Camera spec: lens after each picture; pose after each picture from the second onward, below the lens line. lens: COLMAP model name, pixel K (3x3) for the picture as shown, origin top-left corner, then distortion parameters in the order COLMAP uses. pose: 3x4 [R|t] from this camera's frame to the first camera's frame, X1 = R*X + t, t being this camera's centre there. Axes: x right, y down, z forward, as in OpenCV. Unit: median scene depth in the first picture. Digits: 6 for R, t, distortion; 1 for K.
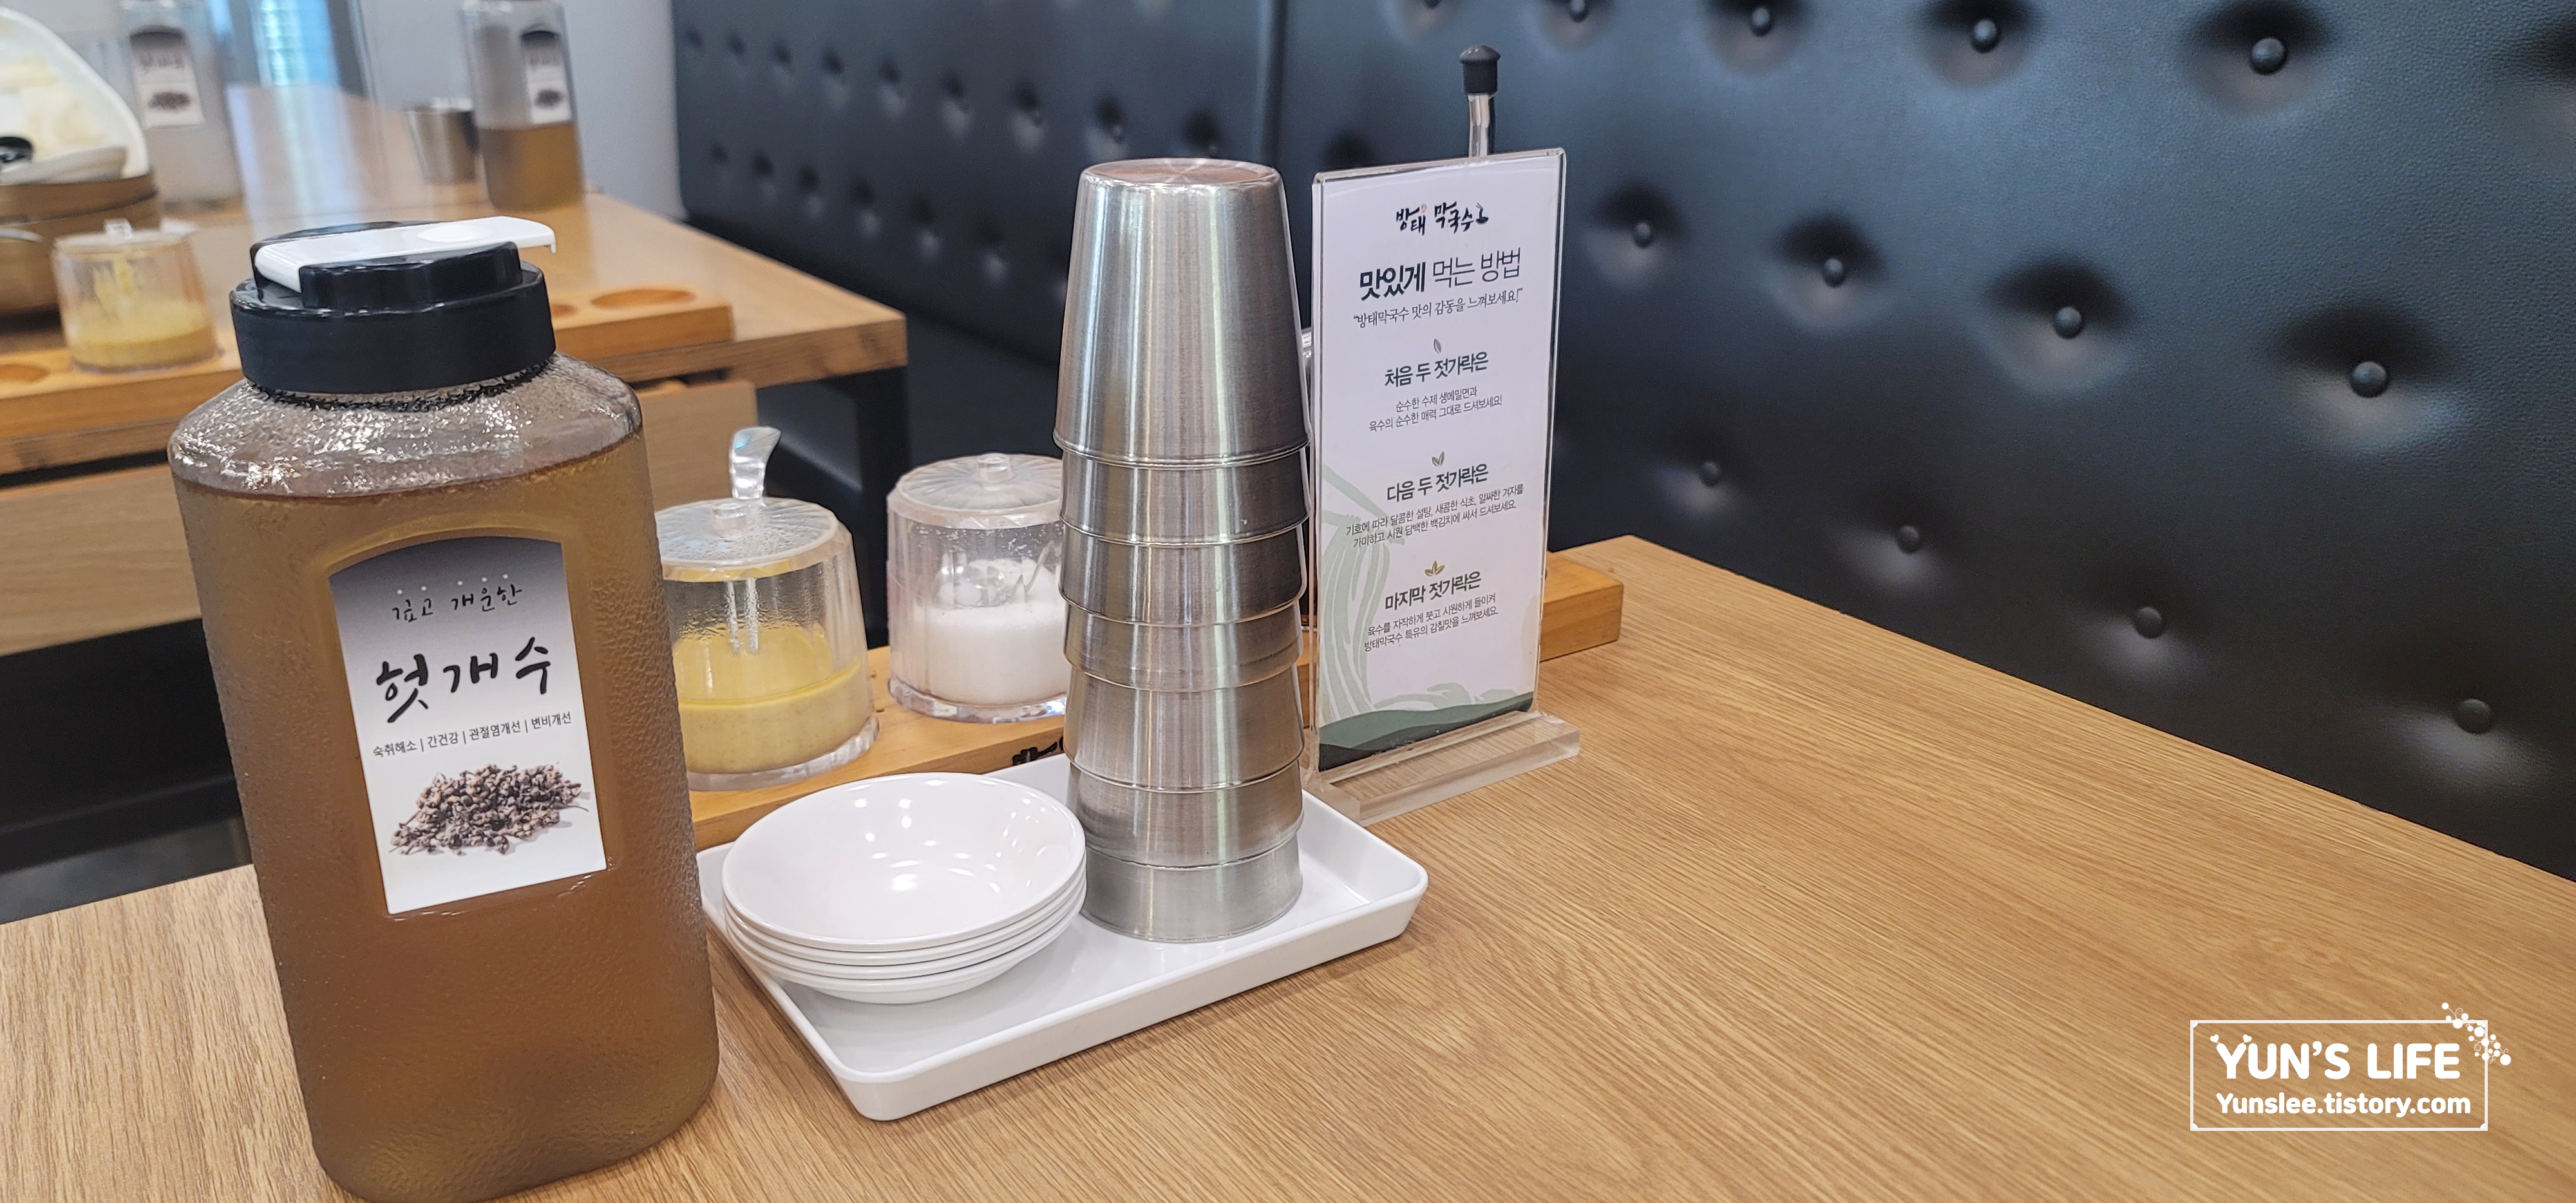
lens RADIAL K [[1922.1, 0, 1235.9], [0, 1922.1, 609.3], [0, 0, 1]] dist [0.021468, -0.005383]
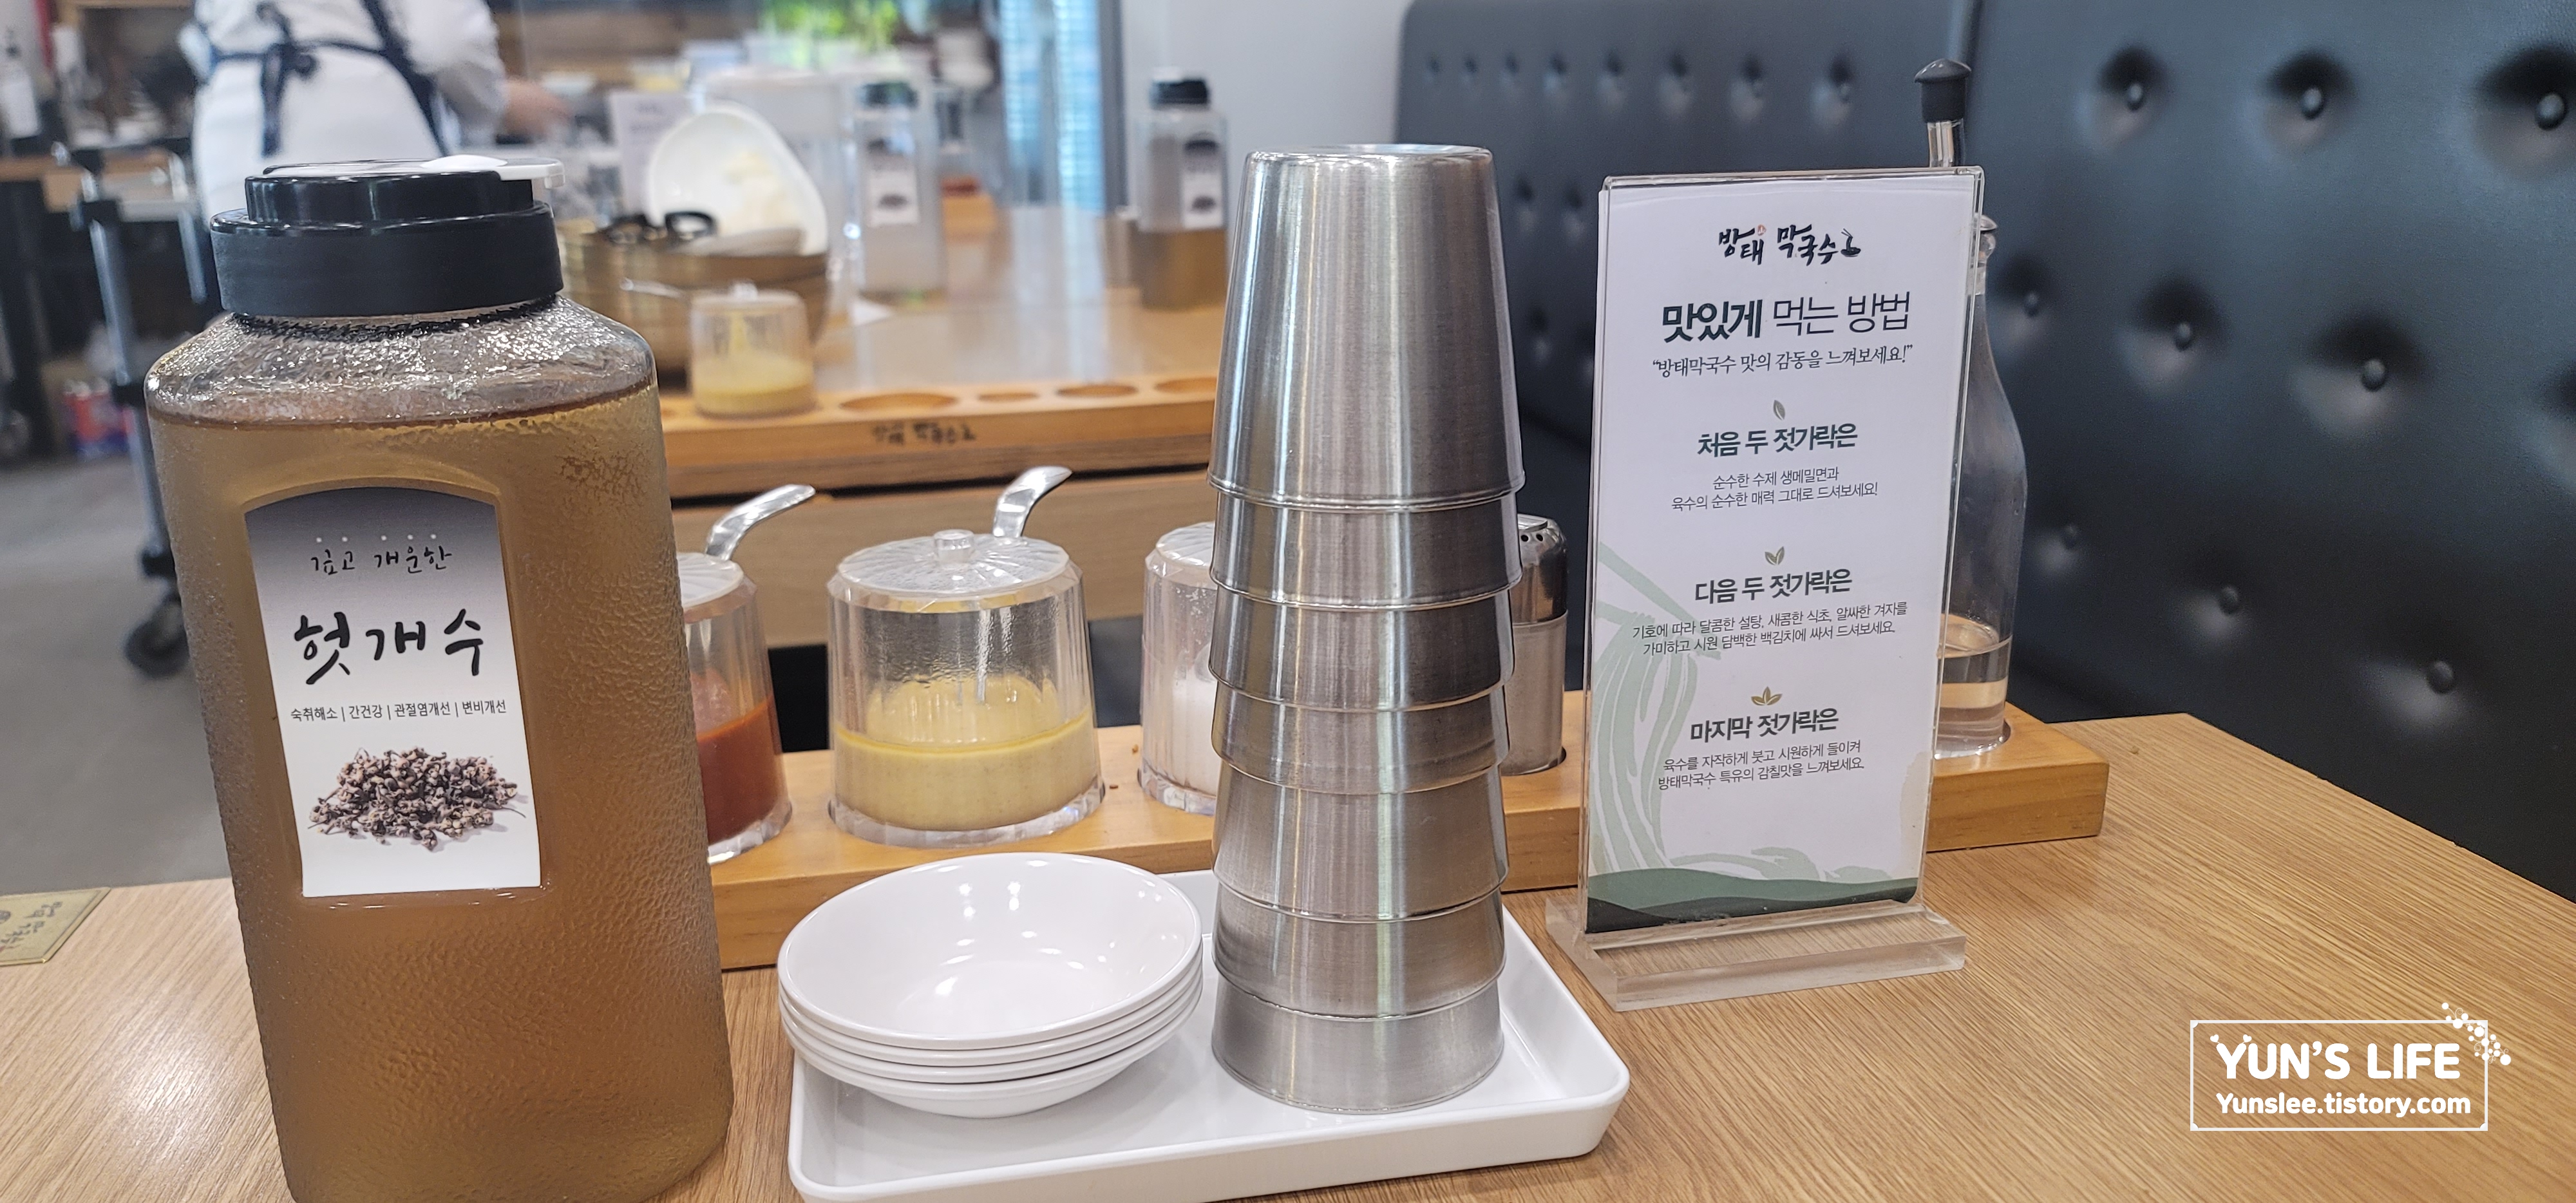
lens RADIAL K [[1922.1, 0, 1235.9], [0, 1922.1, 609.3], [0, 0, 1]] dist [0.021468, -0.005383]
pose [[0.924741, 0.095317, -0.368468, 0.203783], [-0.122994, 0.991028, -0.052312, 0.011928], [0.360176, 0.093695, 0.928168, 0.208929]]
